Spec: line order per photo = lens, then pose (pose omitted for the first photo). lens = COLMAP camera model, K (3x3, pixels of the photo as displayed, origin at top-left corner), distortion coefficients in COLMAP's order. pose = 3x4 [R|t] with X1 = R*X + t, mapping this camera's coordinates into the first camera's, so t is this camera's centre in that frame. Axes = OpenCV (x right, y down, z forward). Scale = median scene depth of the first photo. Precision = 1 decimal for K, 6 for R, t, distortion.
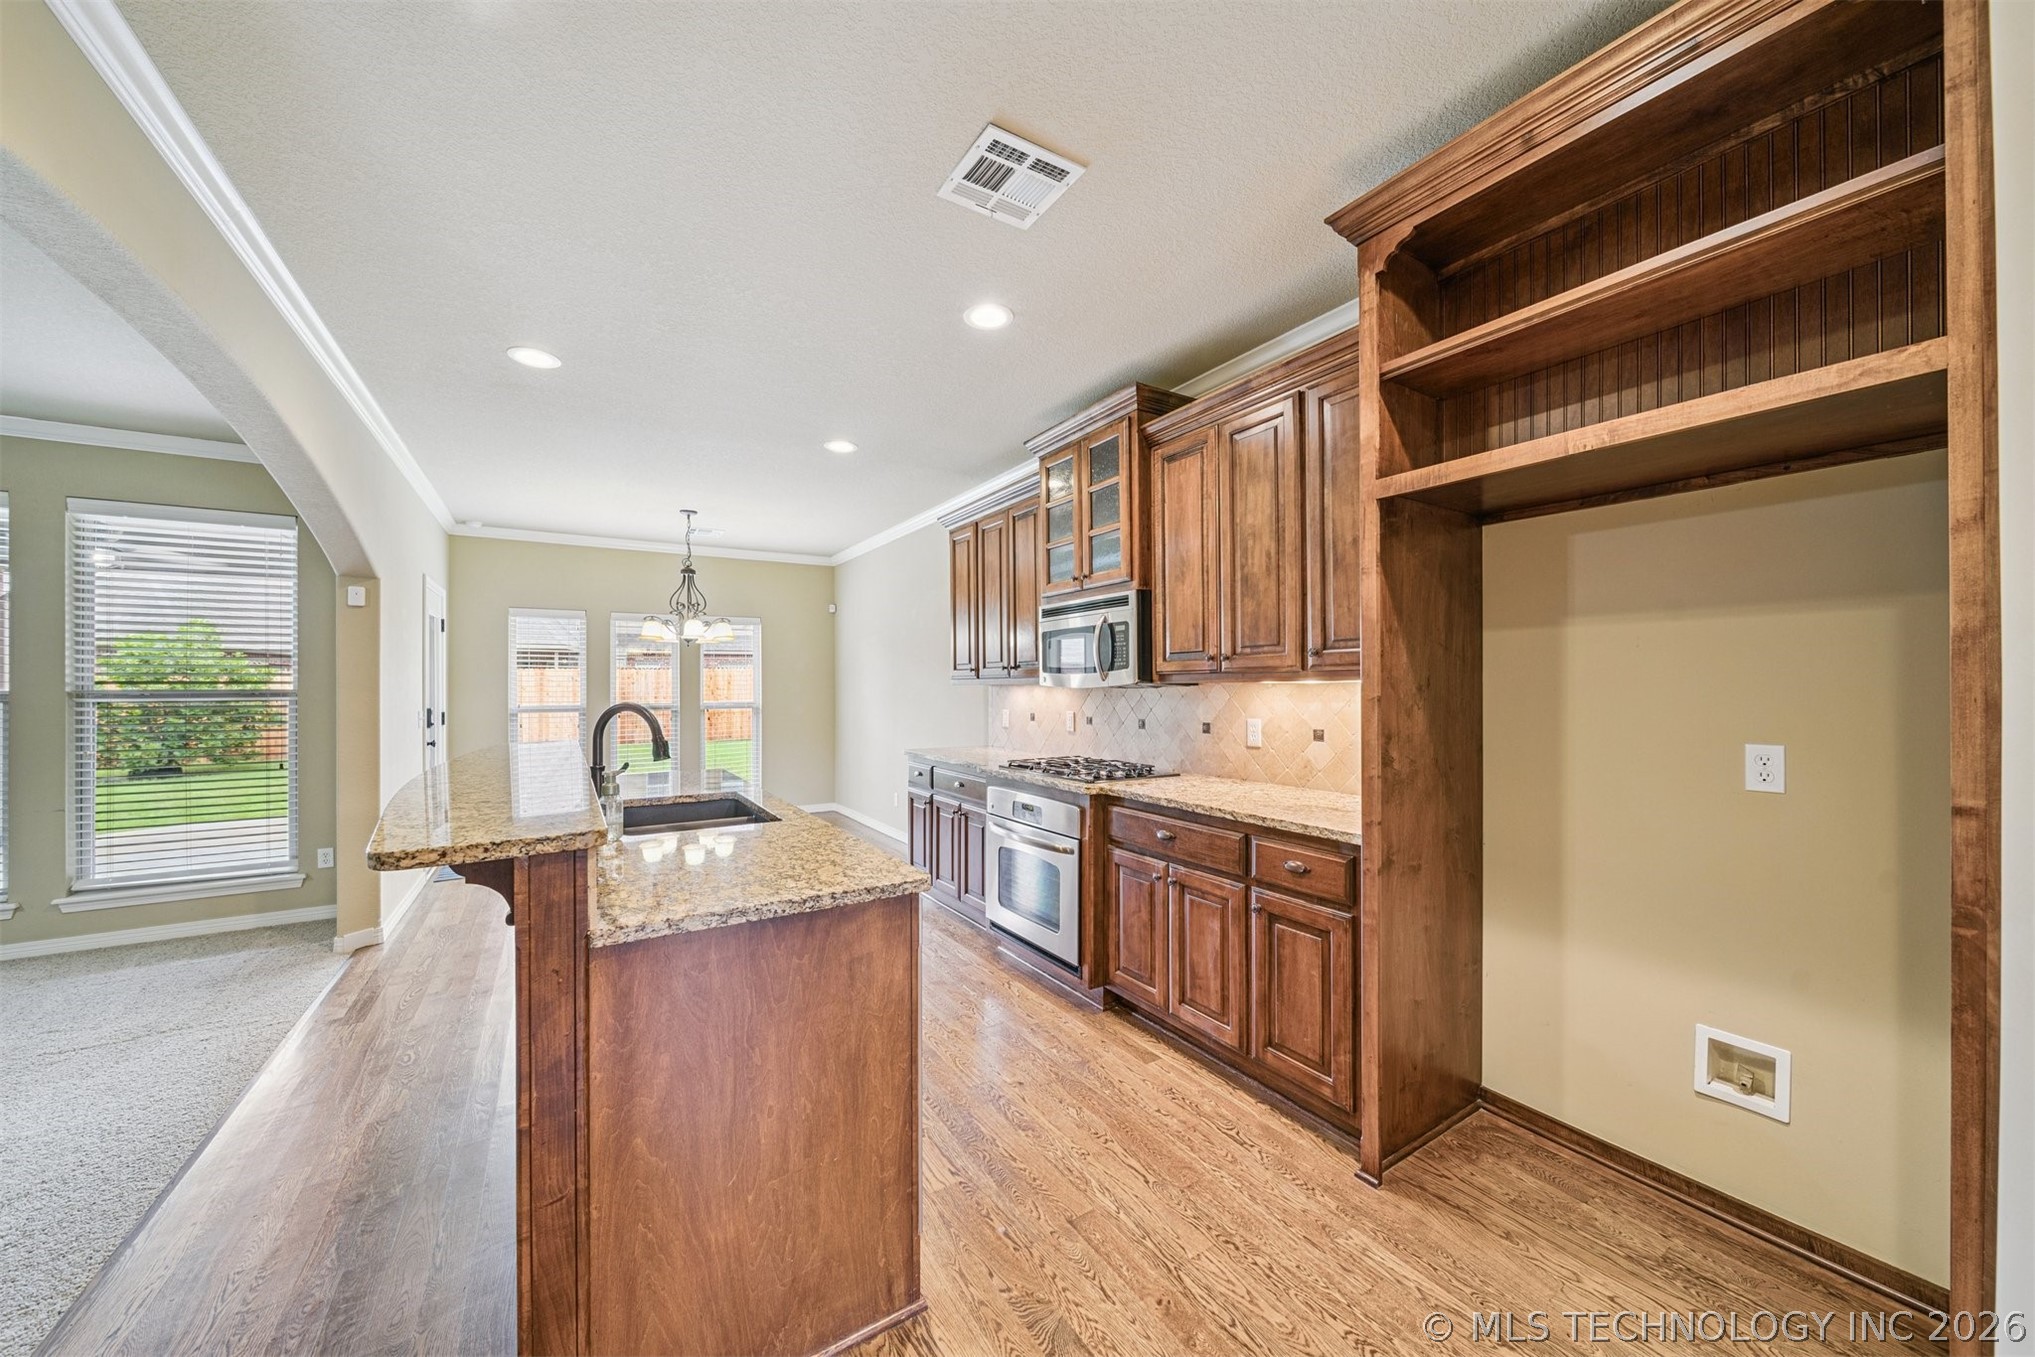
lens RADIAL K [[719.8, 0, 1023.1], [0, 719.8, 683.8], [0, 0, 1]] dist [-0.002060, -0.000116]
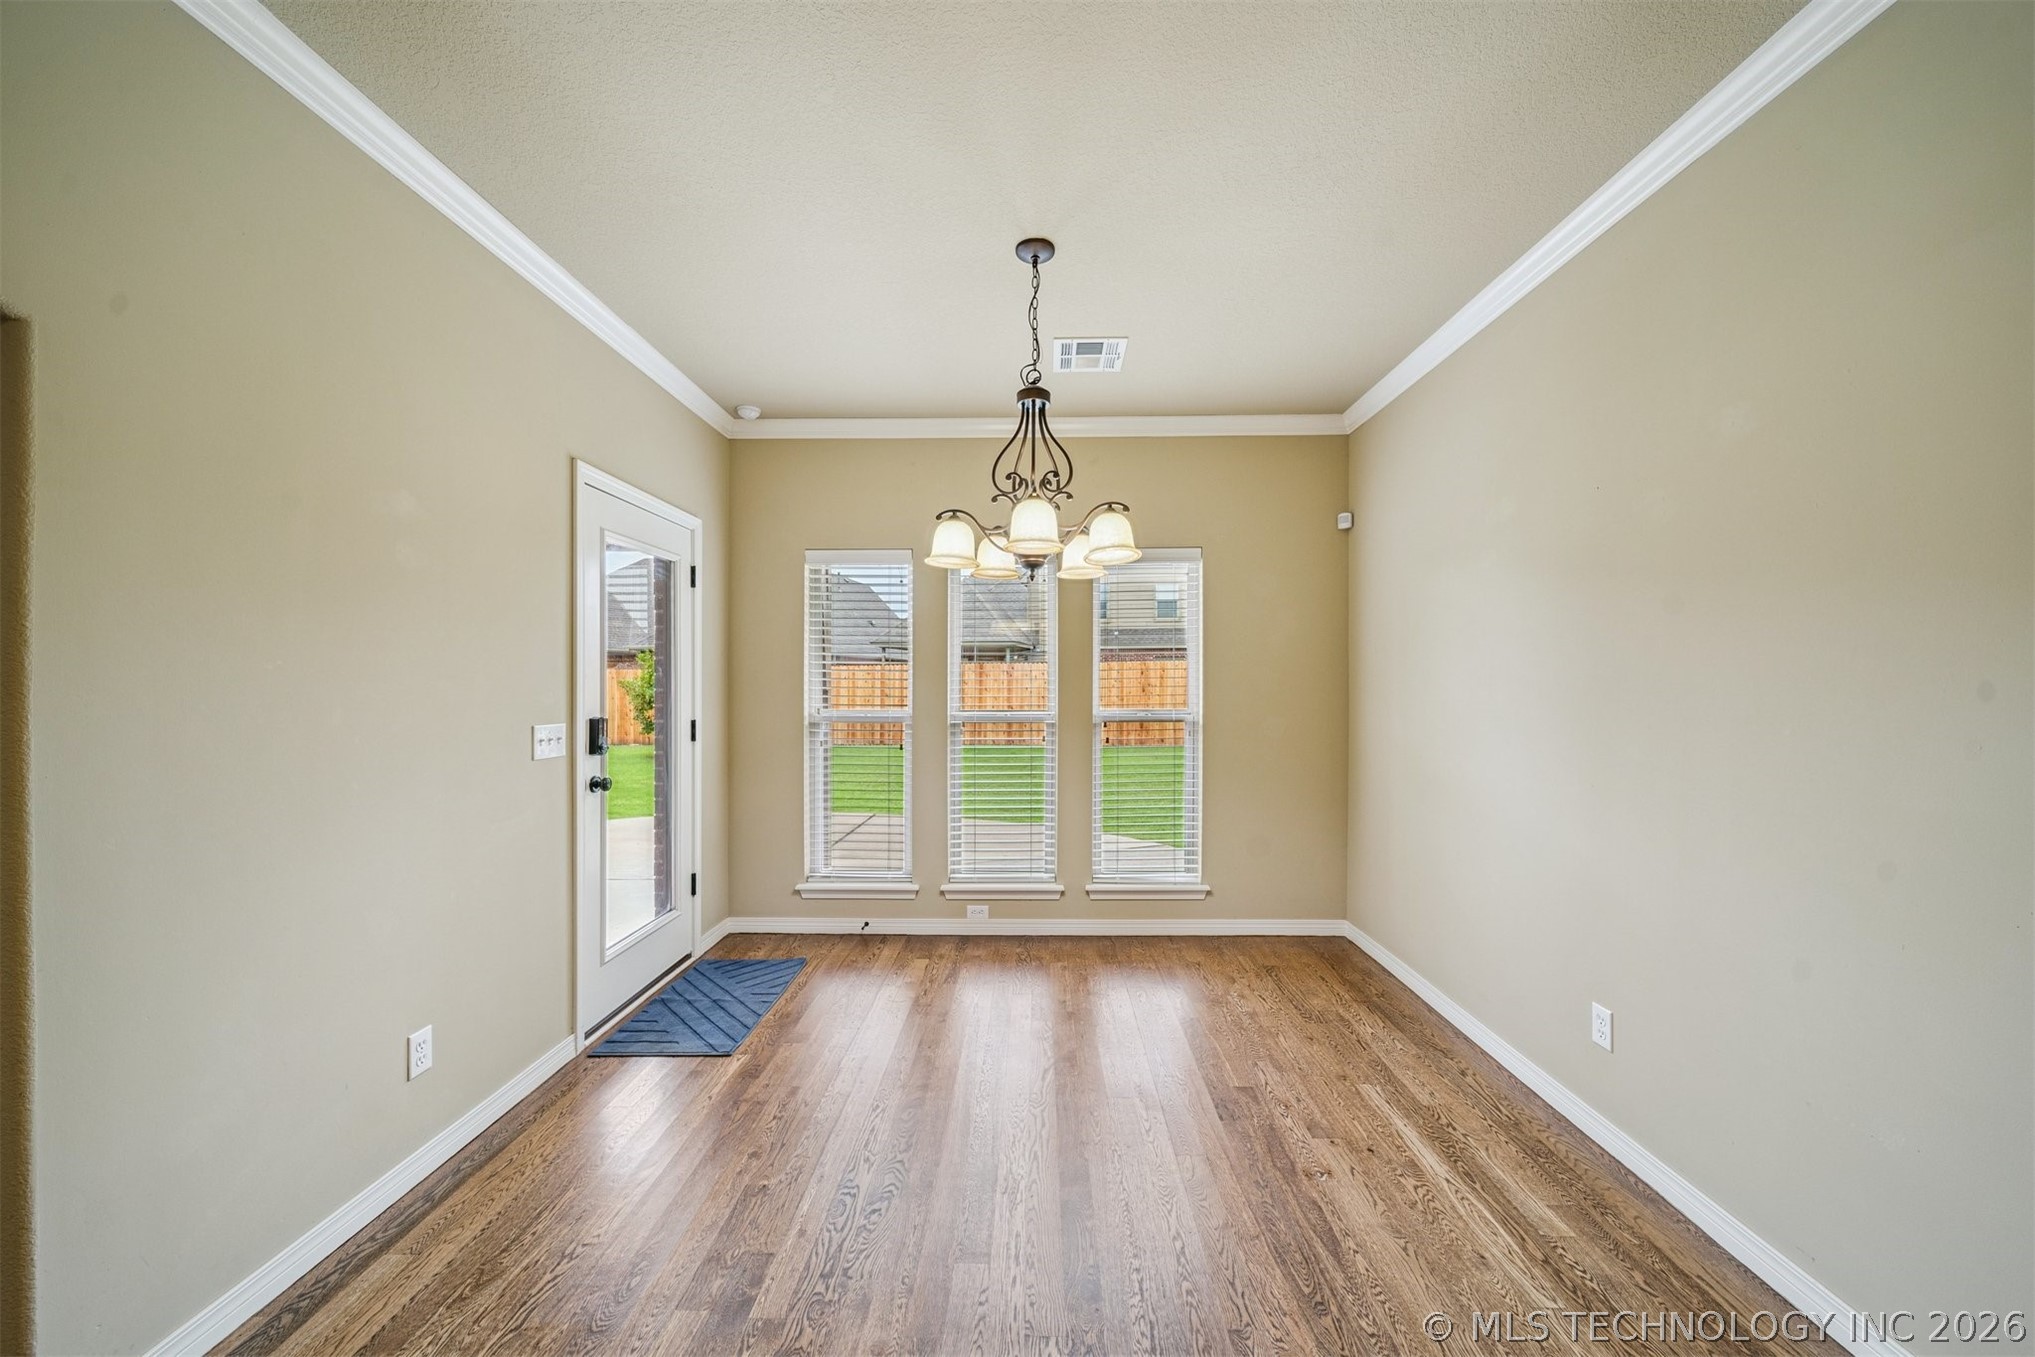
lens RADIAL K [[719.8, 0, 1023.1], [0, 719.8, 683.8], [0, 0, 1]] dist [-0.002060, -0.000116]
pose [[0.835192, 0.004255, -0.549942, -0.218691], [-0.004059, 0.999991, 0.001572, 0.005567], [0.549944, 0.000920, 0.835201, 0.583135]]
